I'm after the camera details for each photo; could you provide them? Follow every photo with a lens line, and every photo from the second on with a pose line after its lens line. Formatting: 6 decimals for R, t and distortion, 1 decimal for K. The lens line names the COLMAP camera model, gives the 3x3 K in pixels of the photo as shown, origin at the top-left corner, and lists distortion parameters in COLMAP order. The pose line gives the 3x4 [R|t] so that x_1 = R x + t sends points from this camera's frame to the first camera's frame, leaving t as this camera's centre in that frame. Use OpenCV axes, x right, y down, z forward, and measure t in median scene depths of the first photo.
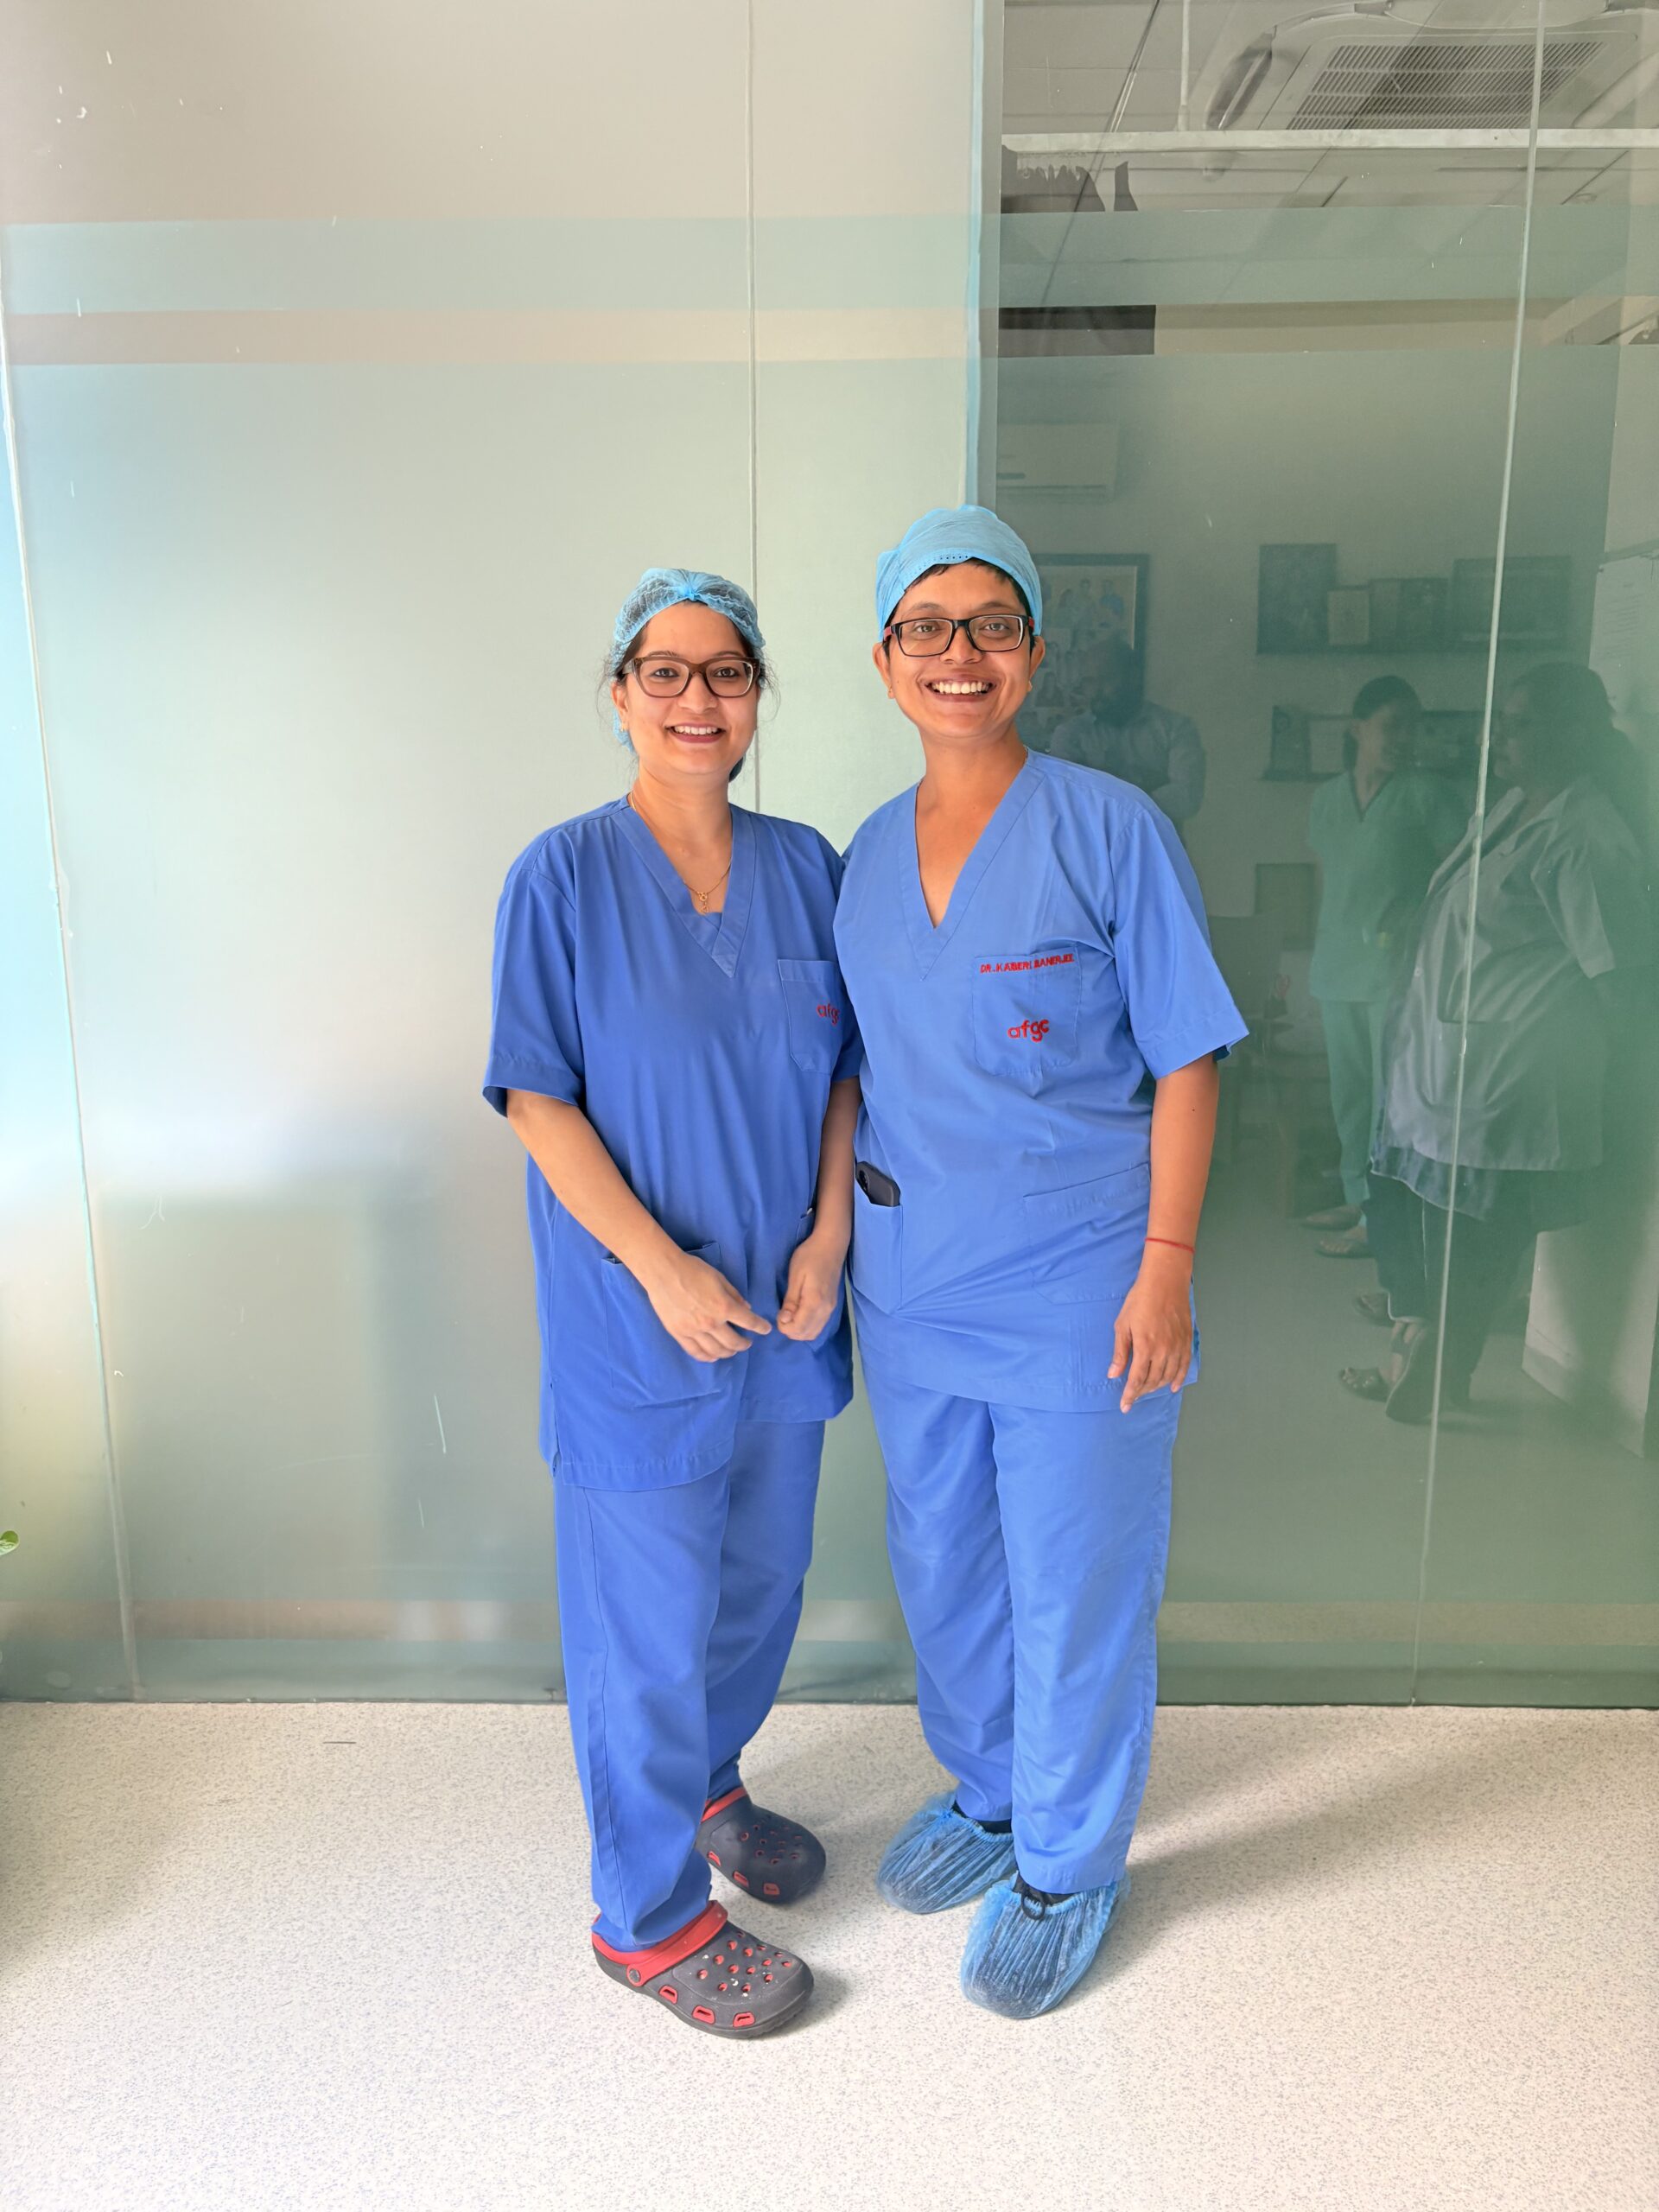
lens RADIAL K [[1686.0, 0, 829.5], [0, 1686.0, 1106.0], [0, 0, 1]] dist [-0.003387, -0.010776]
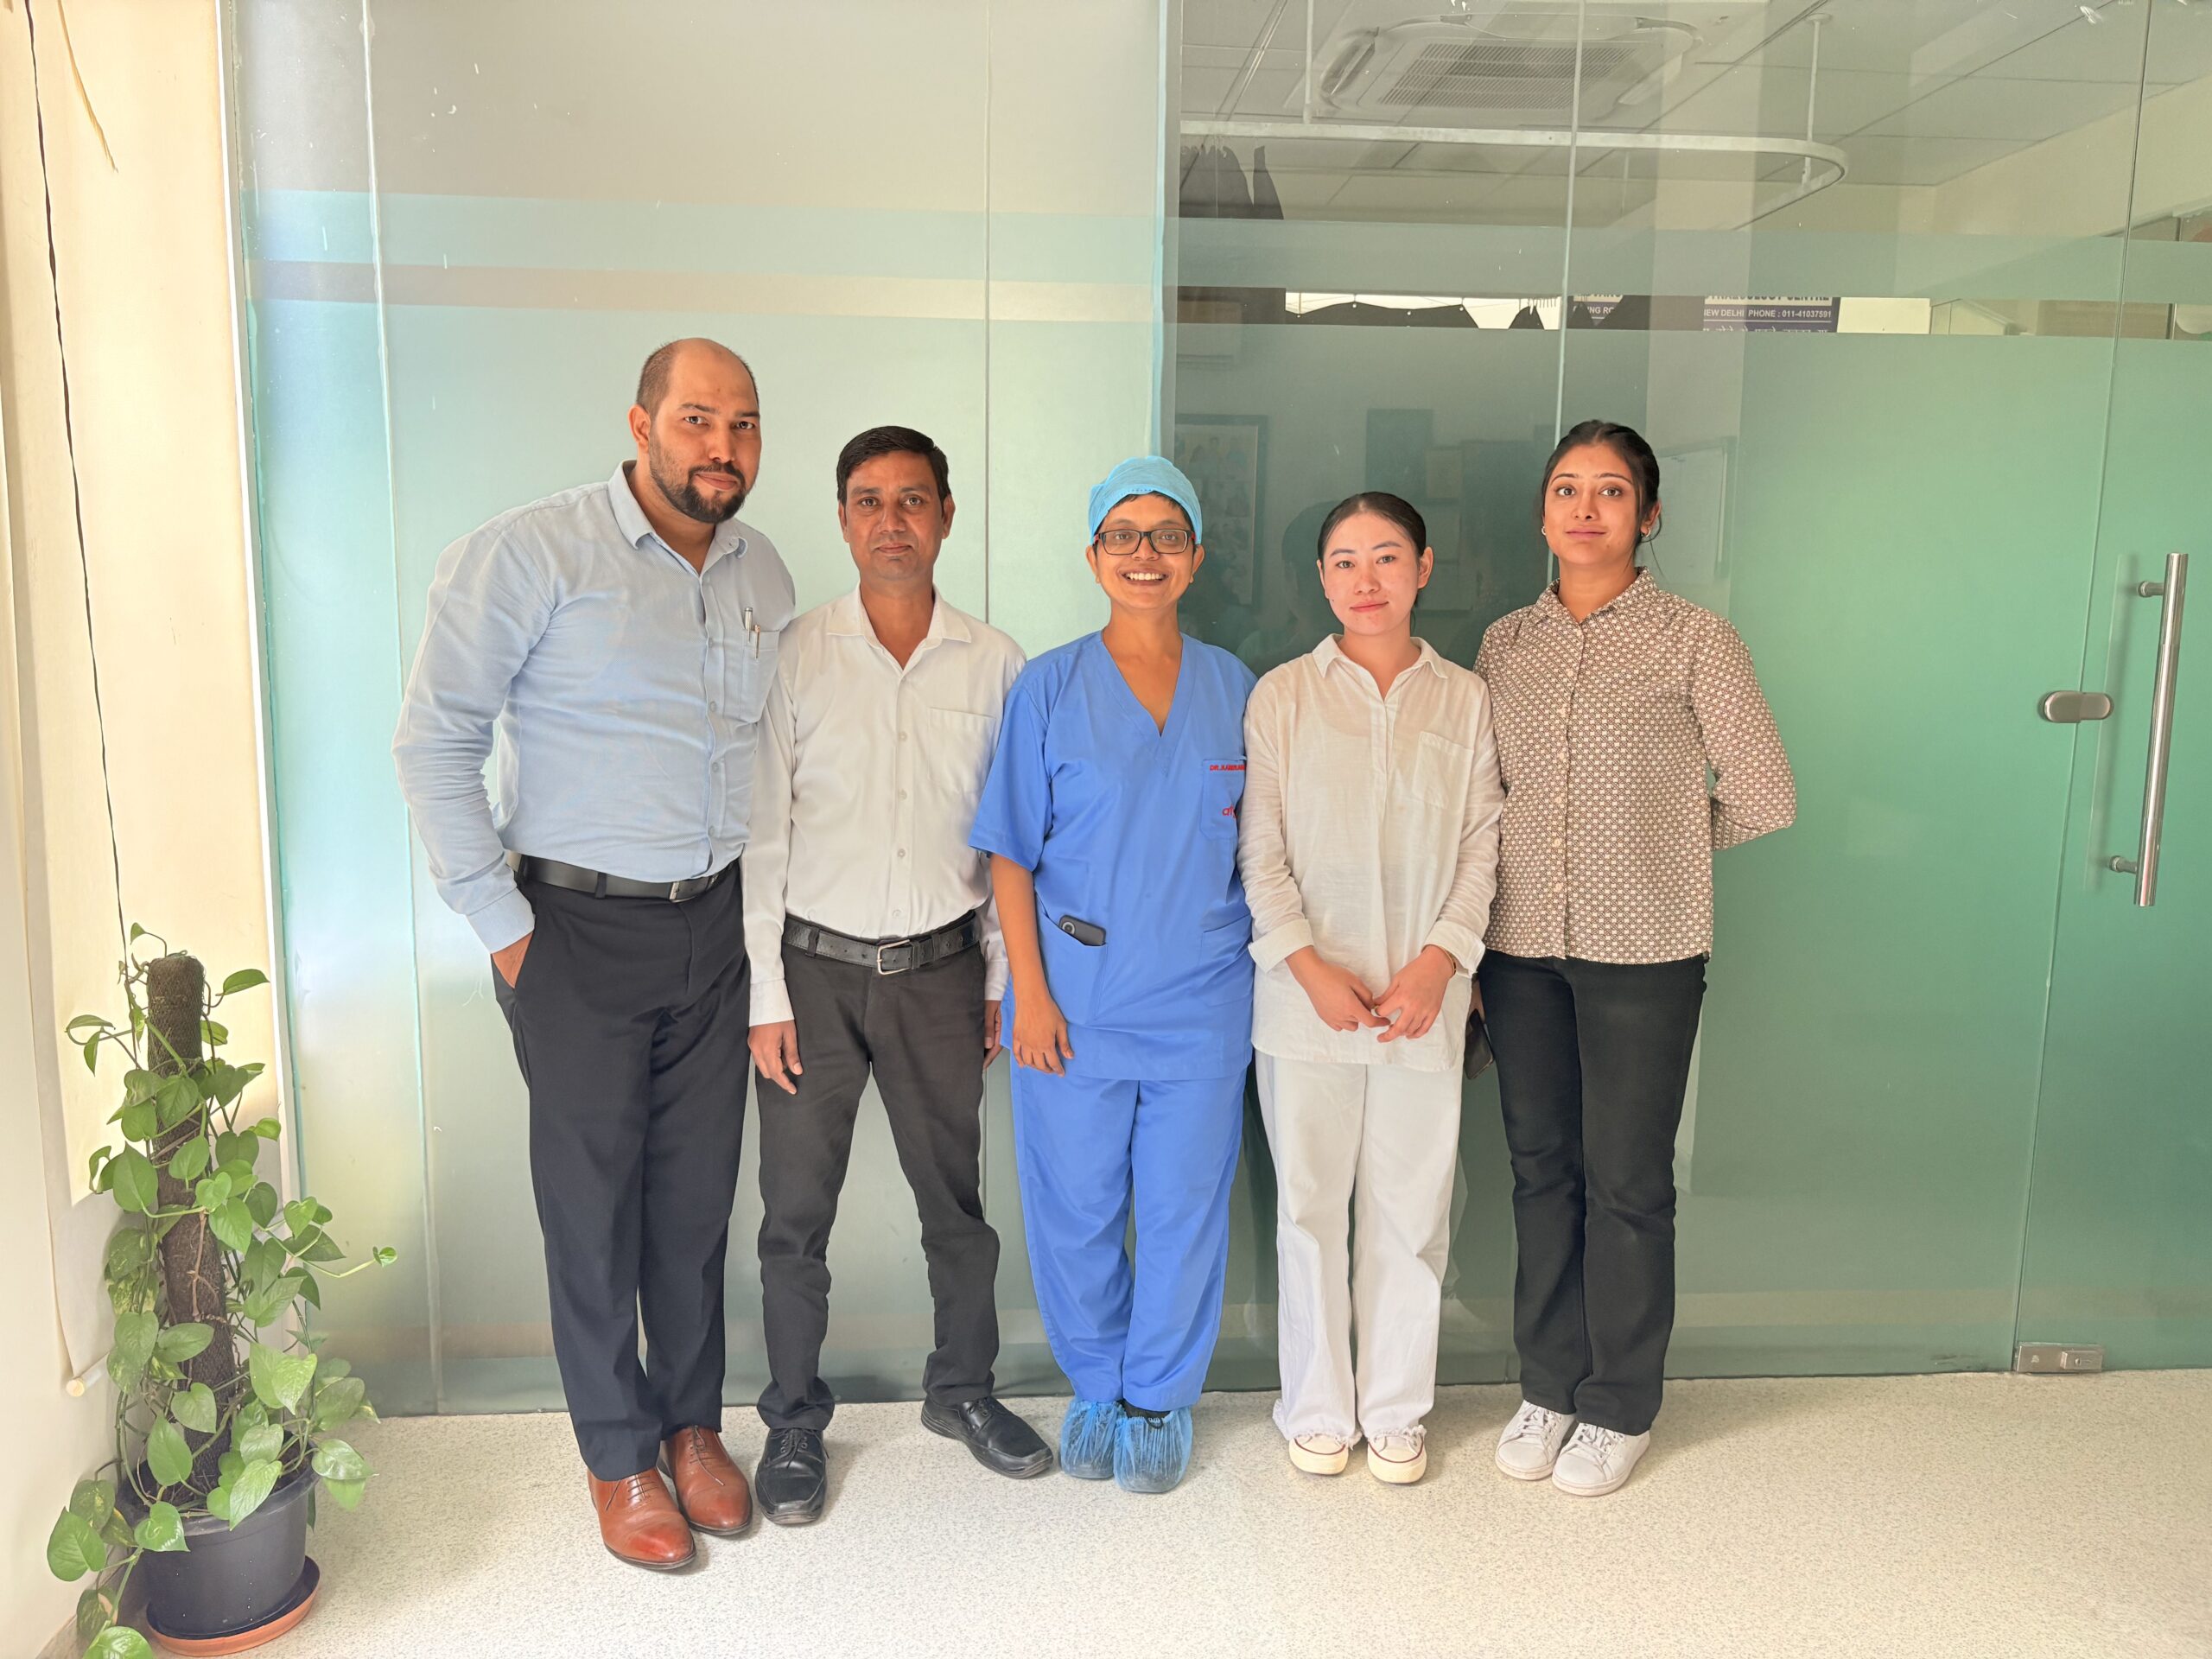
lens RADIAL K [[1686.0, 0, 1106.0], [0, 1686.0, 829.5], [0, 0, 1]] dist [-0.003387, -0.010776]
pose [[0.995111, 0.000231, 0.098758, -0.082840], [0.004447, 0.998878, -0.047140, 0.007591], [-0.098658, 0.047348, 0.993994, -0.270113]]
